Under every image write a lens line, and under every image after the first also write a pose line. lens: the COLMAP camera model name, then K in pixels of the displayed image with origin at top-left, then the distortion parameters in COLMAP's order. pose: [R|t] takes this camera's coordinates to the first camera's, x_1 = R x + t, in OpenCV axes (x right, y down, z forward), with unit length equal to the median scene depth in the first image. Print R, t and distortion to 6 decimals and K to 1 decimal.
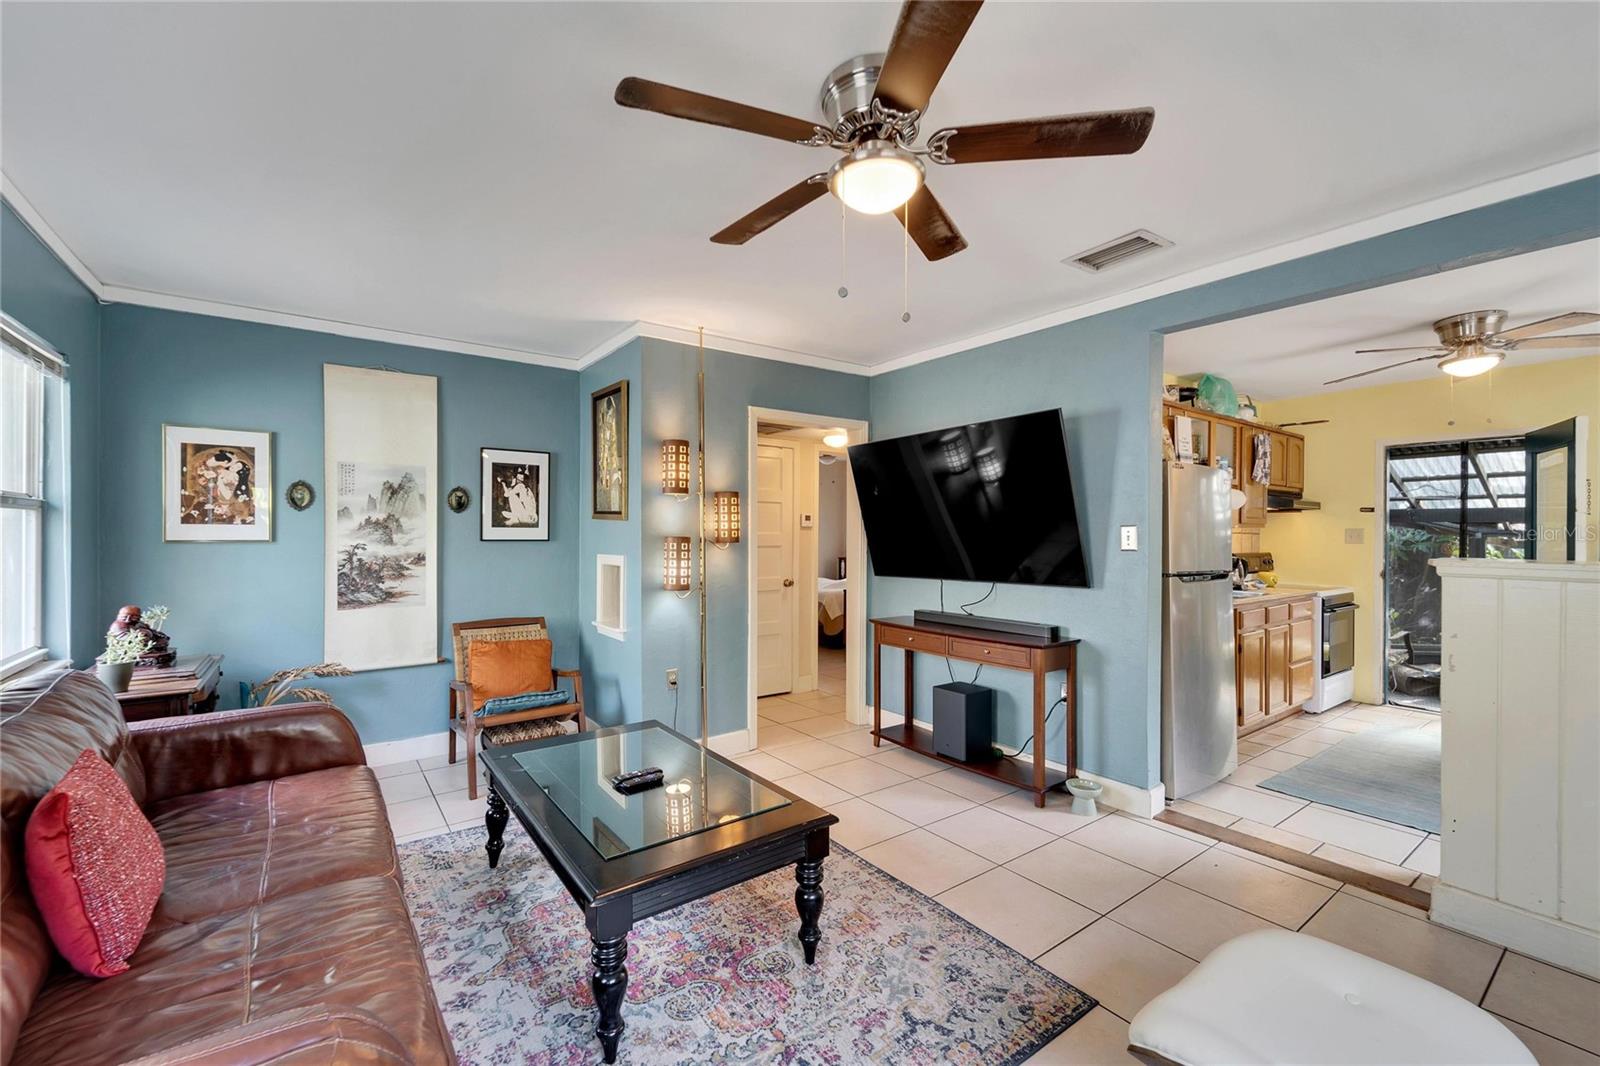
lens RADIAL K [[660.4, 0, 793.6], [0, 660.4, 534.2], [0, 0, 1]] dist [-0.000416, 0.000258]
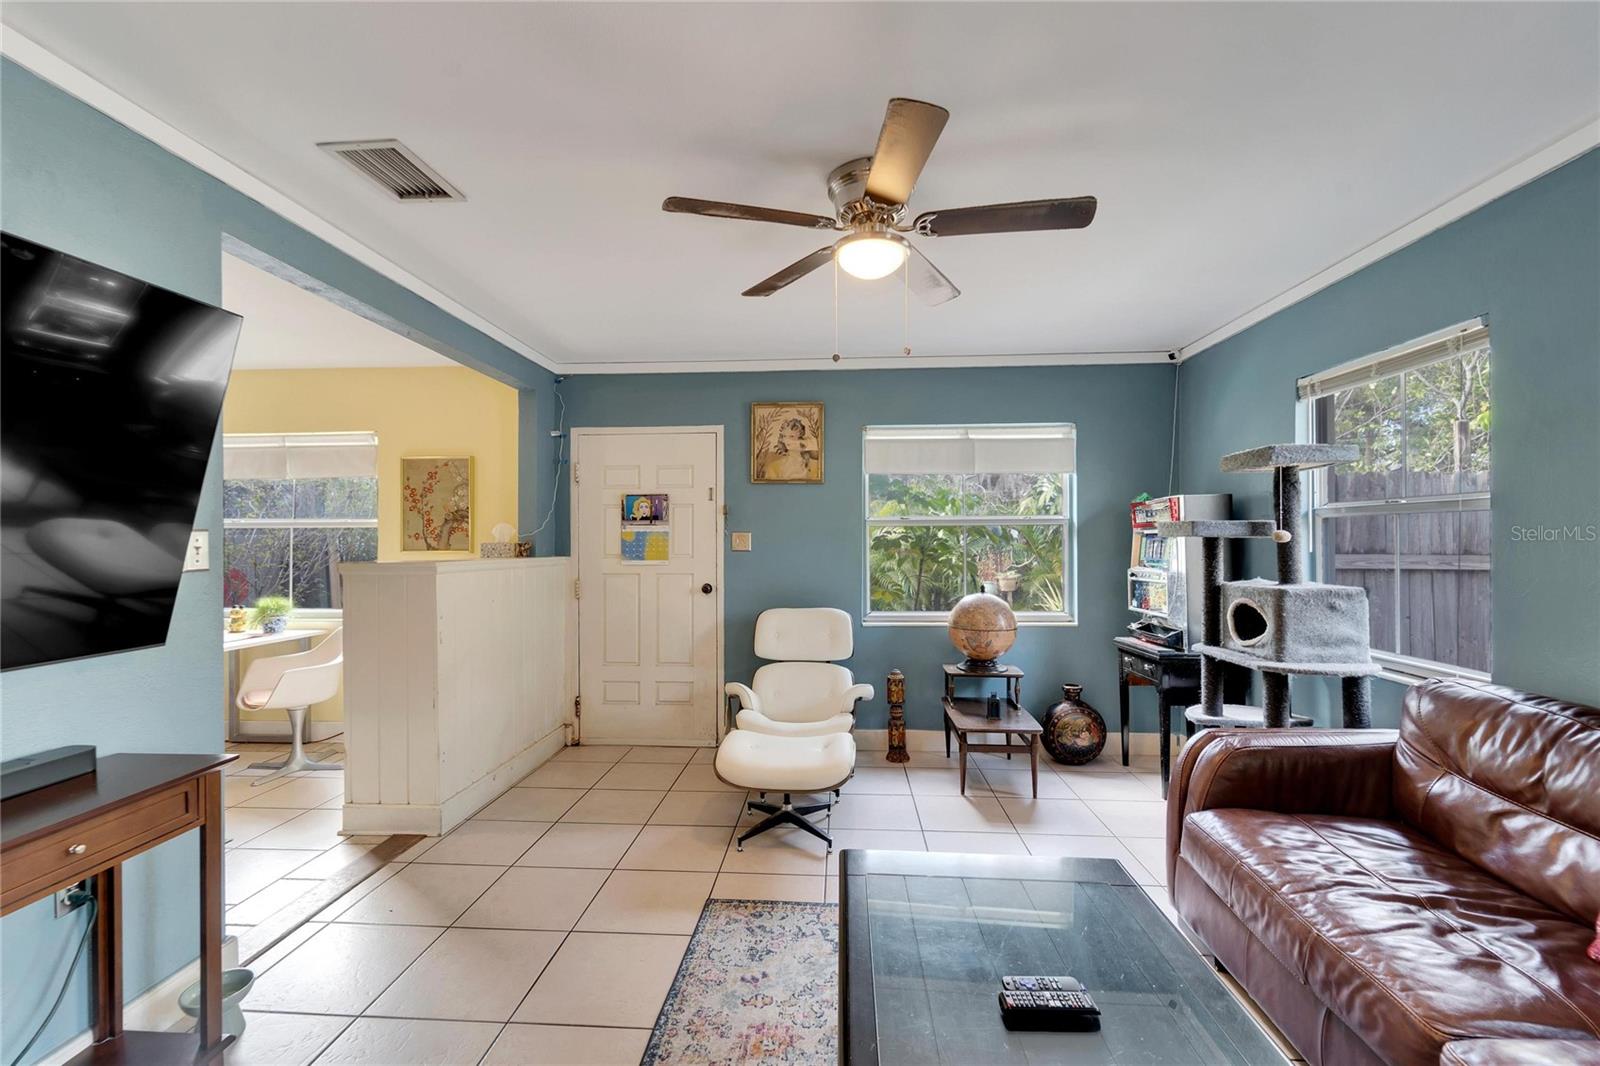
lens RADIAL K [[660.4, 0, 792.1], [0, 660.4, 538.8], [0, 0, 1]] dist [-0.000416, 0.000258]
pose [[-0.764790, 0.005125, 0.644259, -0.249581], [0.002921, 0.999986, -0.004488, 0.000188], [-0.644273, -0.001550, -0.764794, 0.917851]]
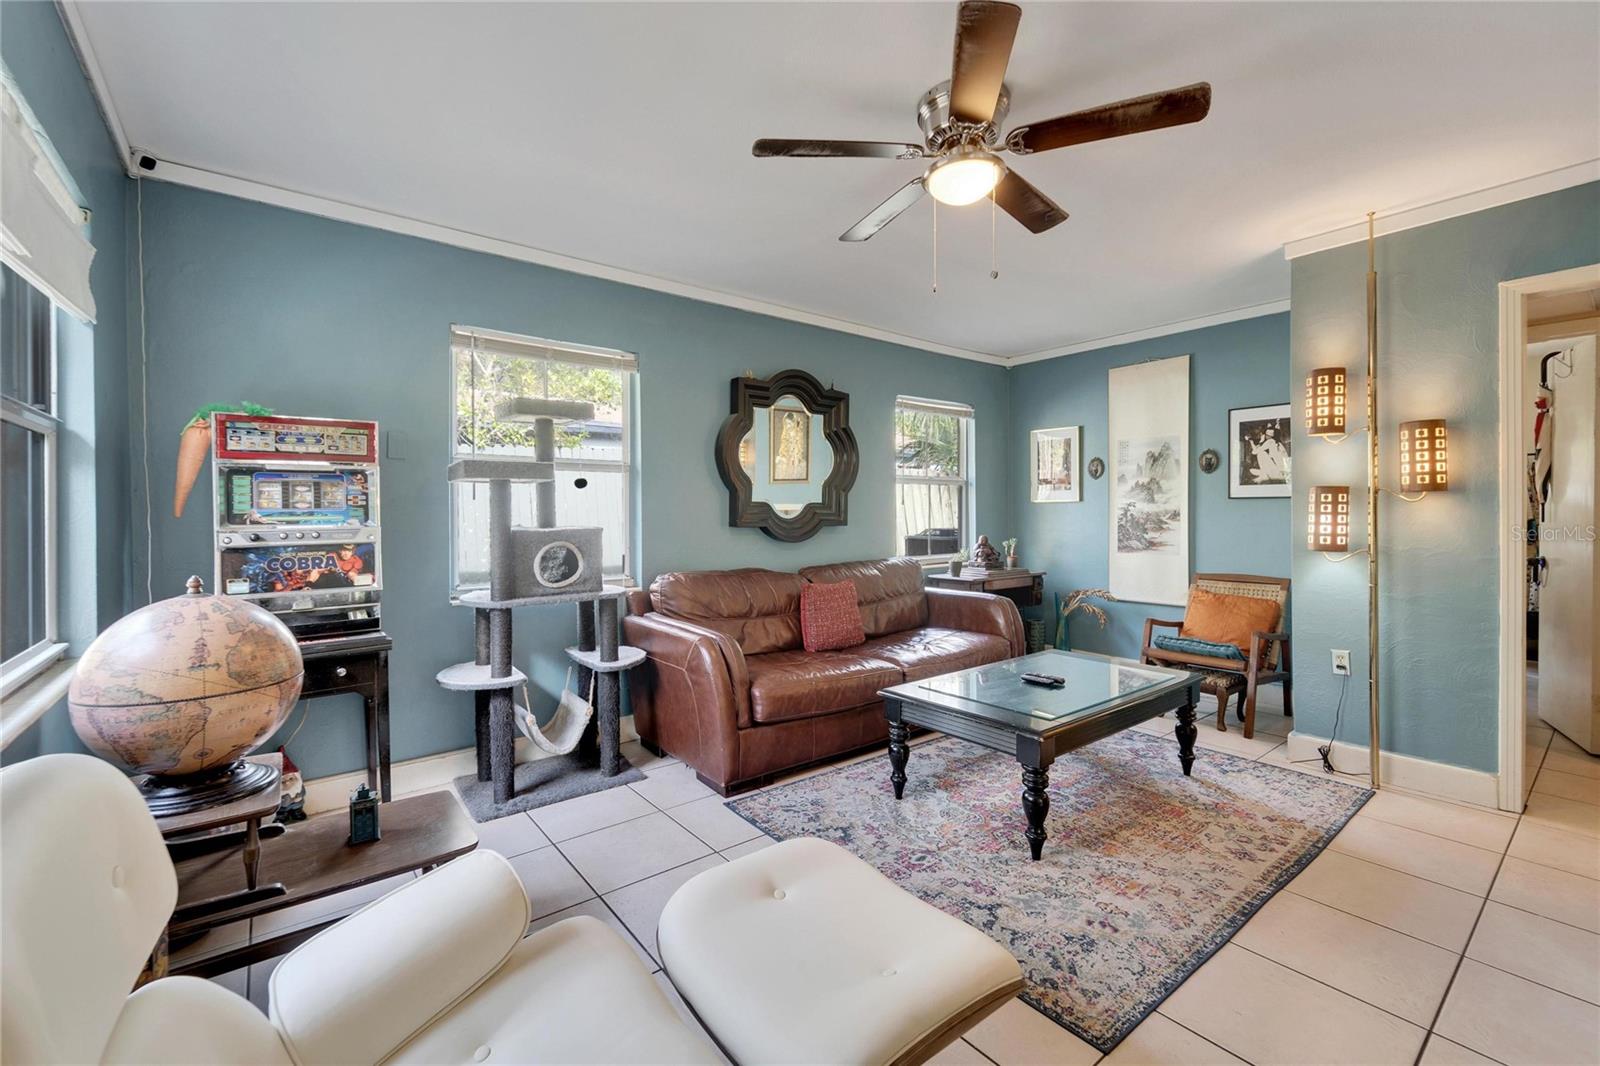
lens RADIAL K [[660.4, 0, 794.6], [0, 660.4, 519.0], [0, 0, 1]] dist [-0.000416, 0.000258]
pose [[0.034384, 0.007285, -0.999382, 0.591860], [0.004024, 0.999964, 0.007428, 0.034030], [0.999401, -0.004277, 0.034353, 0.294217]]
